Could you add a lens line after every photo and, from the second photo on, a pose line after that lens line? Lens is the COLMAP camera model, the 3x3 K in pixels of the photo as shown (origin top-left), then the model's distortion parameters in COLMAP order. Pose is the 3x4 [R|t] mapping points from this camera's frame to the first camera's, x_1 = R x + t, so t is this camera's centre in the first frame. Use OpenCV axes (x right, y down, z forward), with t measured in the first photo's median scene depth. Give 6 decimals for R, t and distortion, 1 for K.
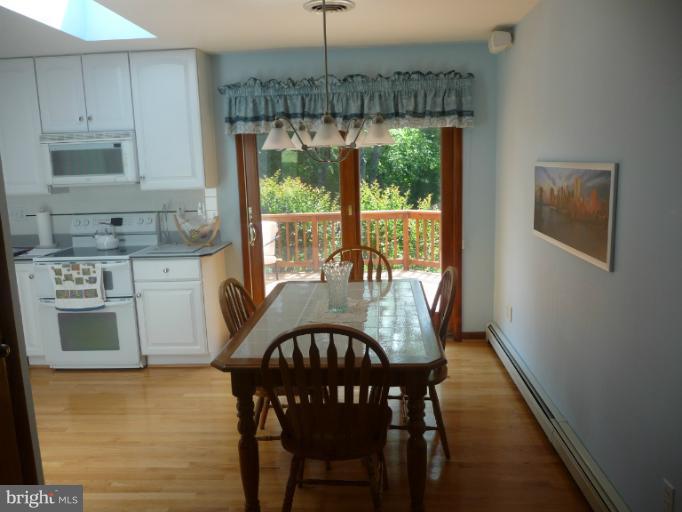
lens RADIAL K [[557.3, 0, 339.3], [0, 557.3, 256.5], [0, 0, 1]] dist [-0.050146, 0.030324]
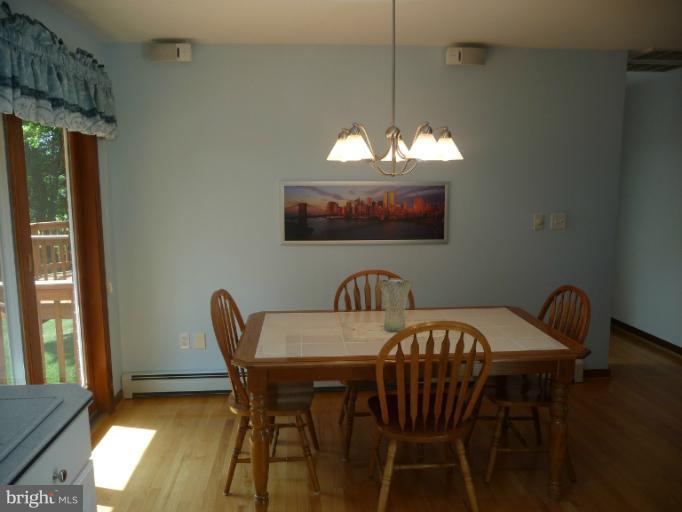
lens RADIAL K [[557.3, 0, 341.2], [0, 557.3, 254.8], [0, 0, 1]] dist [-0.050146, 0.030324]
pose [[-0.129523, -0.094697, 0.987044, -0.628316], [0.179295, 0.976785, 0.117240, -0.106482], [-0.975232, 0.192157, -0.109537, 0.803679]]
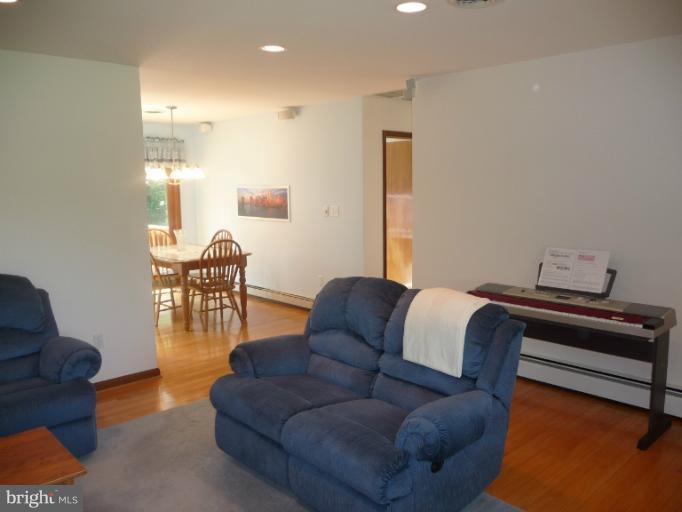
lens RADIAL K [[557.3, 0, 342.8], [0, 557.3, 260.6], [0, 0, 1]] dist [-0.050146, 0.030324]
pose [[0.677638, -0.079640, 0.731070, -0.812210], [0.115491, 0.993308, 0.001157, 0.140555], [-0.726270, 0.083648, 0.682301, -0.661203]]
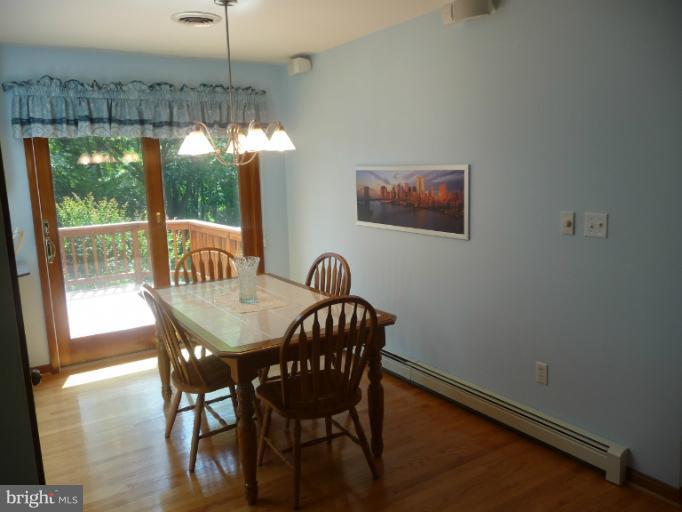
lens RADIAL K [[557.3, 0, 342.4], [0, 557.3, 259.1], [0, 0, 1]] dist [-0.050146, 0.030324]
pose [[0.796917, -0.093289, 0.596842, -0.341295], [0.106025, 0.994267, 0.013841, 0.012226], [-0.594712, 0.052250, 0.802239, 0.014415]]
